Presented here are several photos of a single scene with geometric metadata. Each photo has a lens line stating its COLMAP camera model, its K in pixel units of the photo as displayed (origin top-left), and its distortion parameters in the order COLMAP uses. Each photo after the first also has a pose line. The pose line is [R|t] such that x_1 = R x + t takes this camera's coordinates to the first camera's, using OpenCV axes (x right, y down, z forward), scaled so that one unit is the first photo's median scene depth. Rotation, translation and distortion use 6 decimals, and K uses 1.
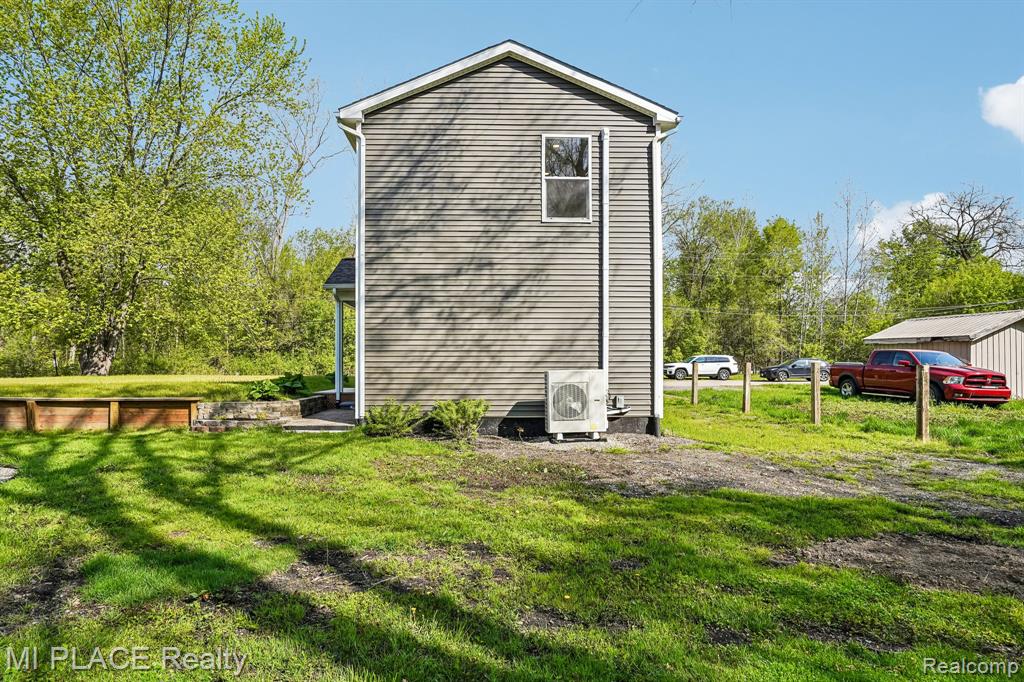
lens RADIAL K [[562.9, 0, 512.0], [0, 562.9, 345.7], [0, 0, 1]] dist [-0.005552, 0.001285]
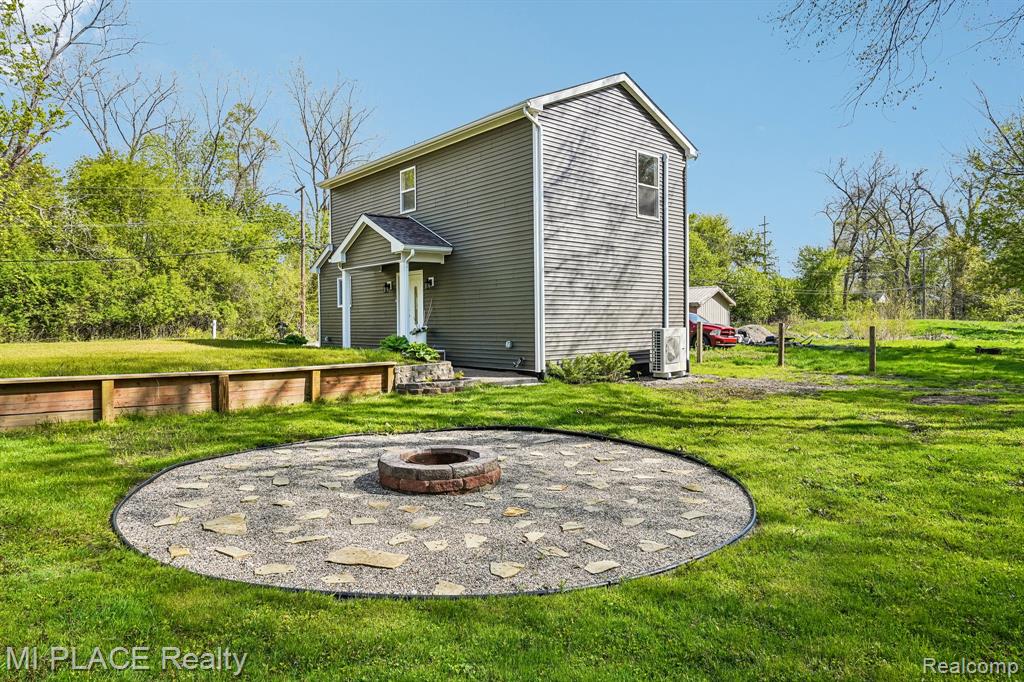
lens RADIAL K [[647.2, 0, 512.5], [0, 647.2, 335.5], [0, 0, 1]] dist [0.002940, 0.000110]
pose [[0.764252, -0.020262, 0.644600, -1.154163], [-0.011663, 0.998909, 0.045226, -0.006793], [-0.644812, -0.042082, 0.763181, 0.010881]]
